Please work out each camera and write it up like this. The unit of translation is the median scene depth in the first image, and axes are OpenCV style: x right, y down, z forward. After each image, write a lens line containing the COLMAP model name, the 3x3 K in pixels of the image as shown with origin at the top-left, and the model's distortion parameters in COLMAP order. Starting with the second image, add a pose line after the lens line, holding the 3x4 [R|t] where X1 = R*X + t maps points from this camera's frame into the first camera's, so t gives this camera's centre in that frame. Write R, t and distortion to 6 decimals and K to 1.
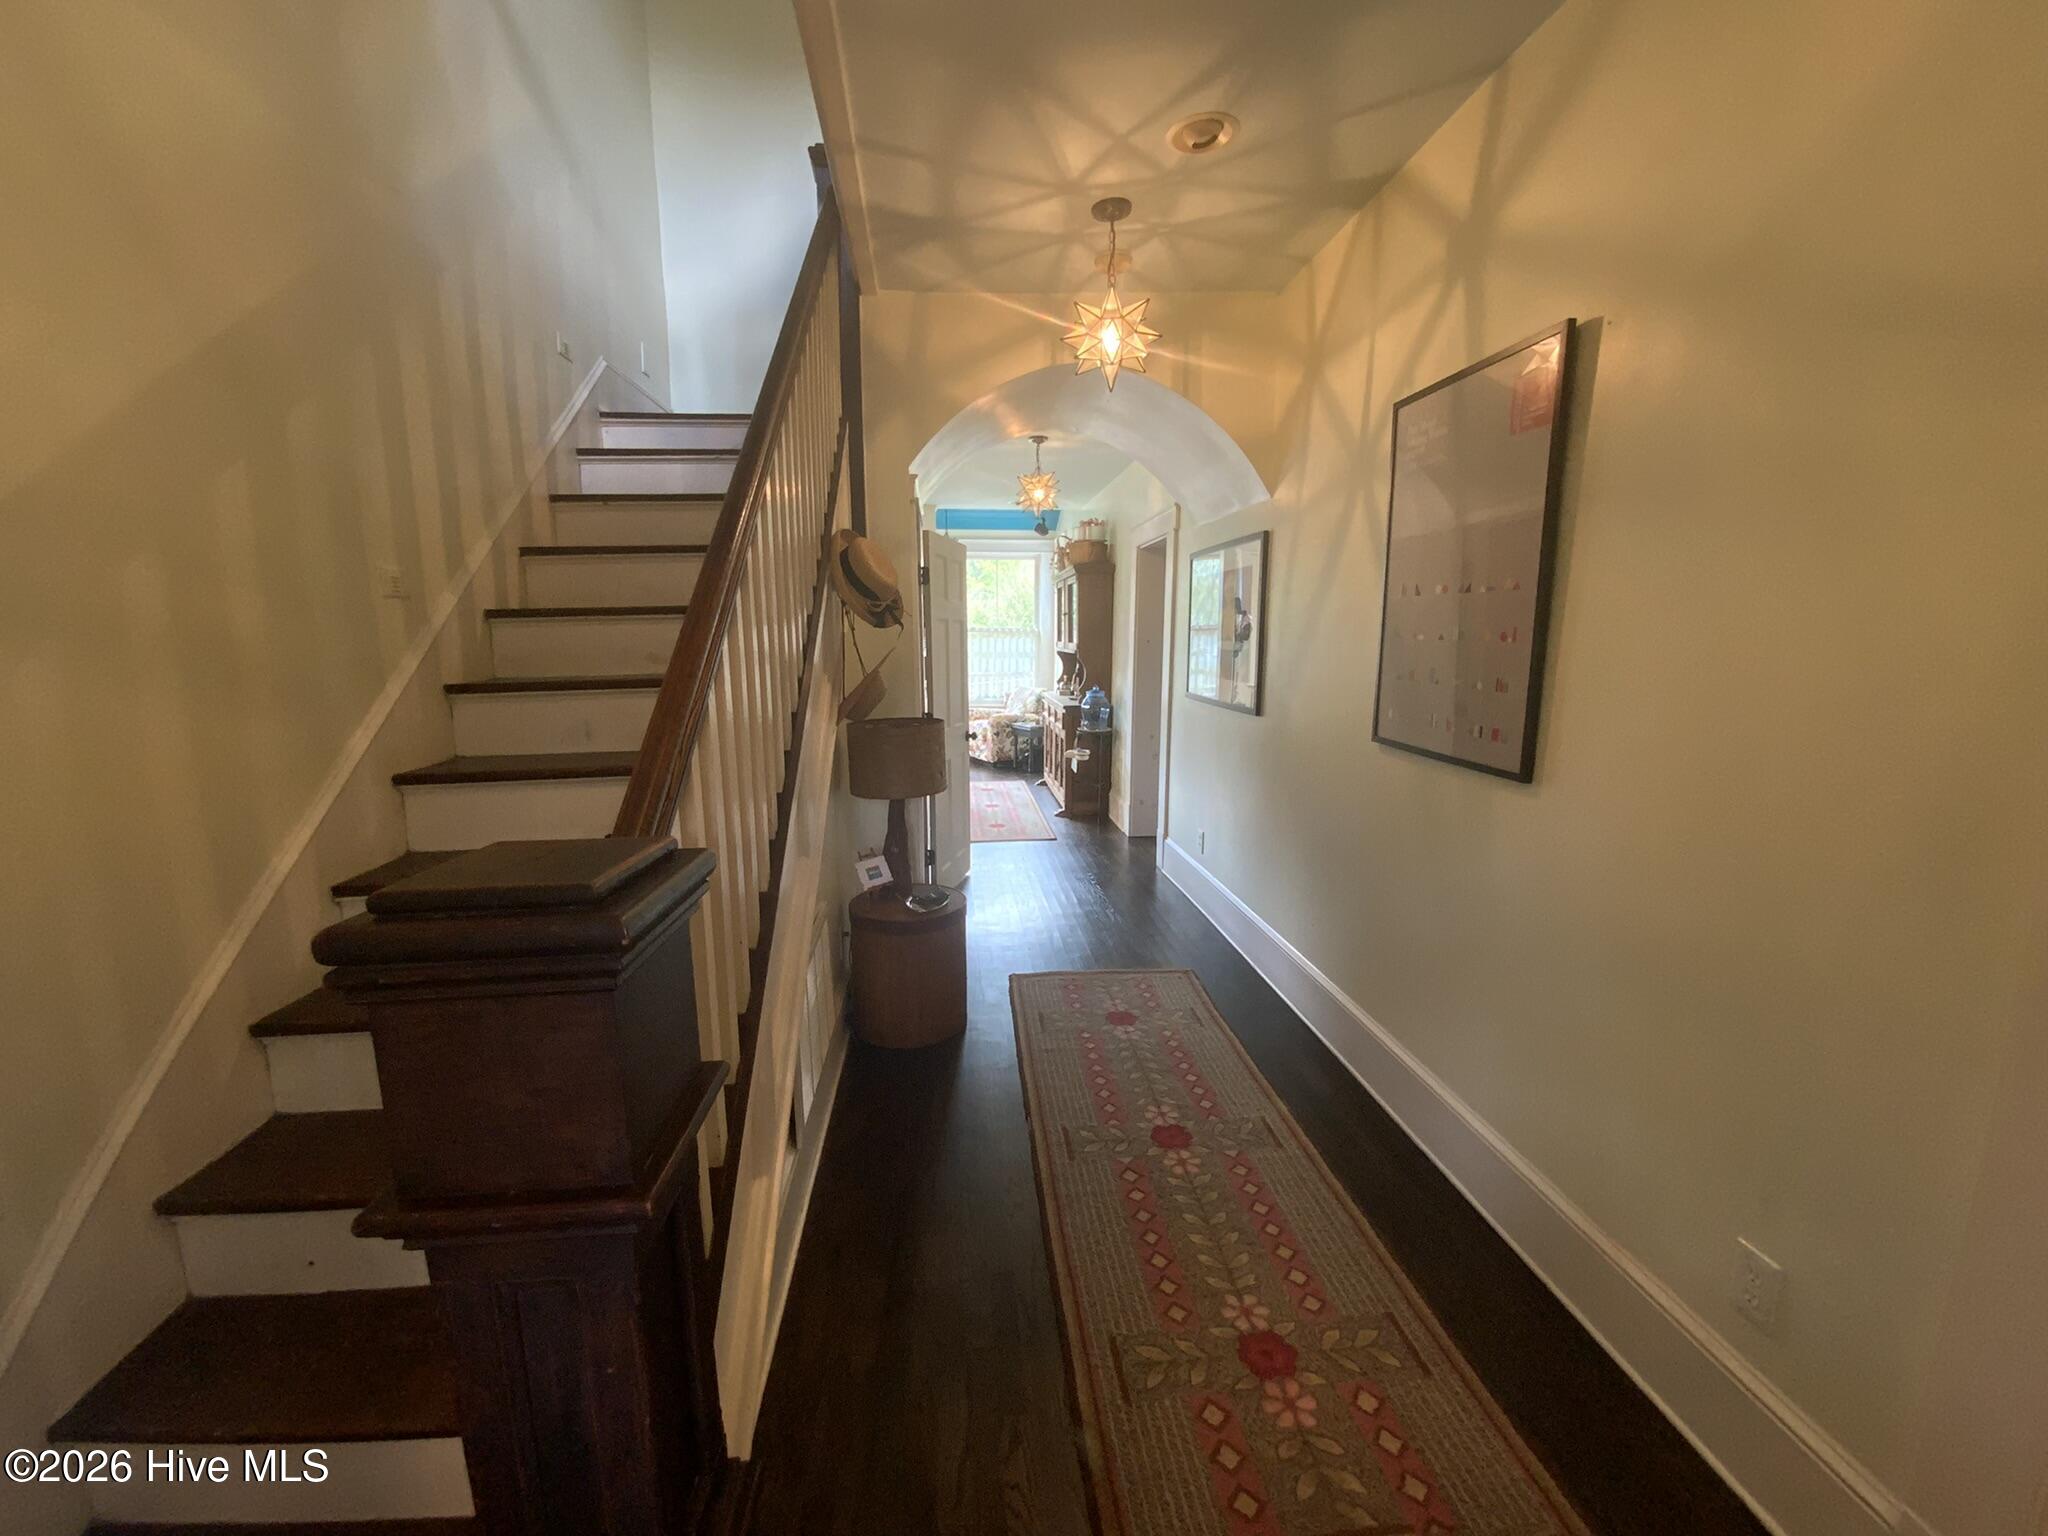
lens RADIAL K [[832.5, 0, 1016.3], [0, 832.5, 772.6], [0, 0, 1]] dist [0.002709, -0.002146]
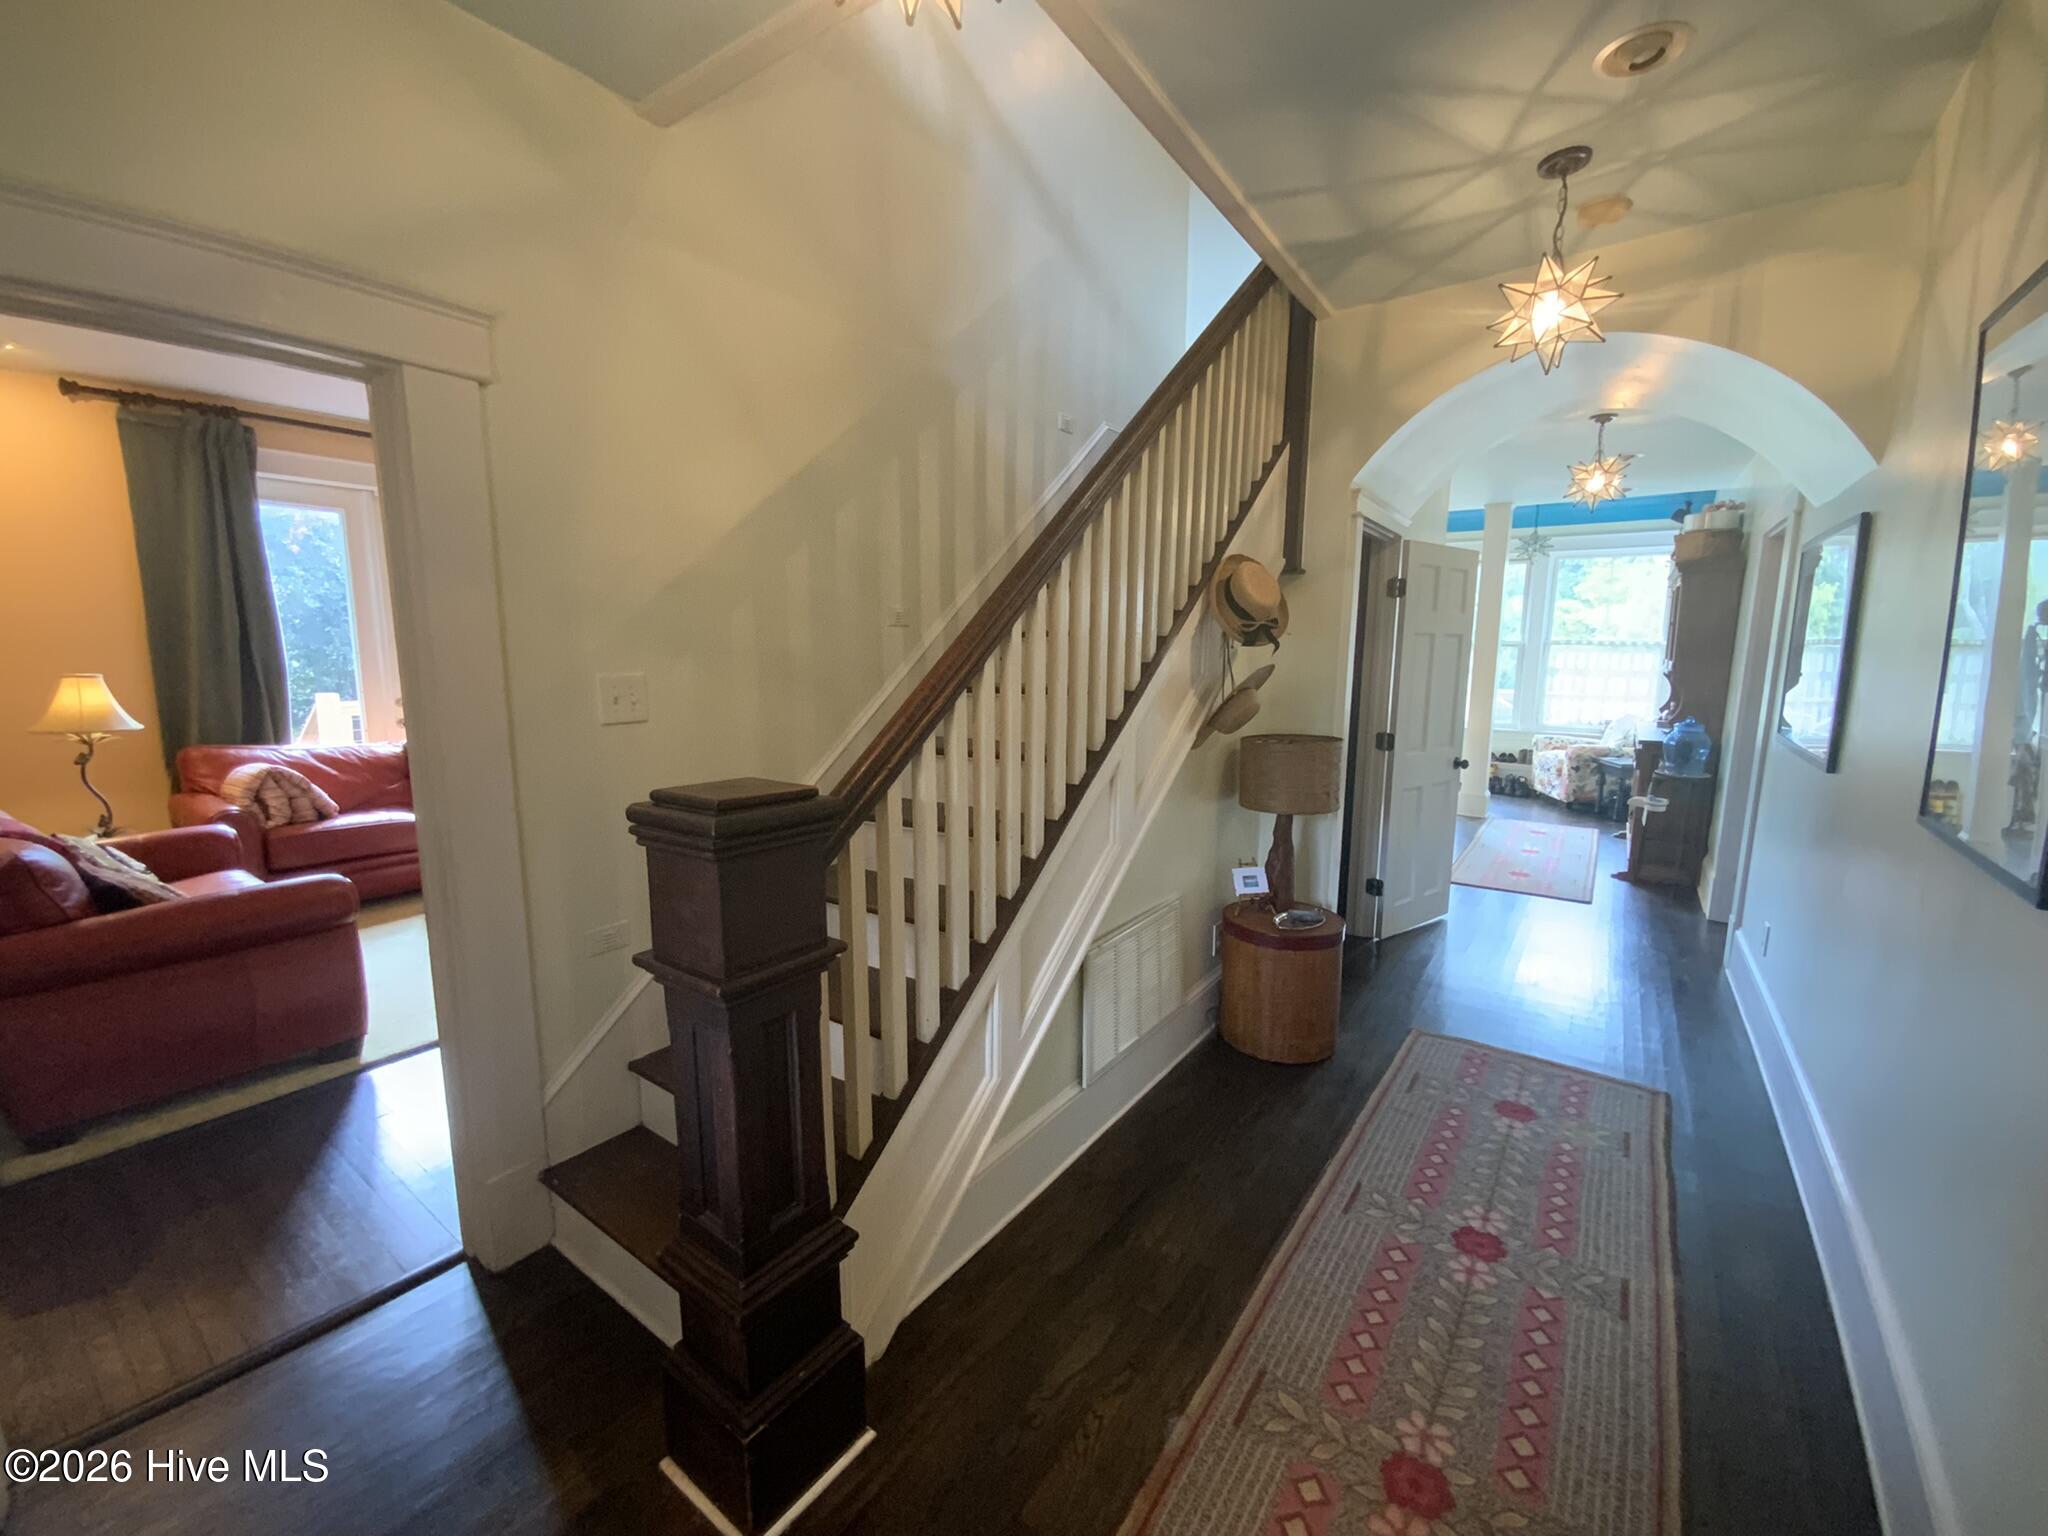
lens RADIAL K [[832.5, 0, 1017.1], [0, 832.5, 769.7], [0, 0, 1]] dist [0.002709, -0.002146]
pose [[0.758443, 0.103384, -0.643488, 0.301982], [-0.113091, 0.993237, 0.026281, -0.013931], [0.641853, 0.052840, 0.765005, 0.015640]]
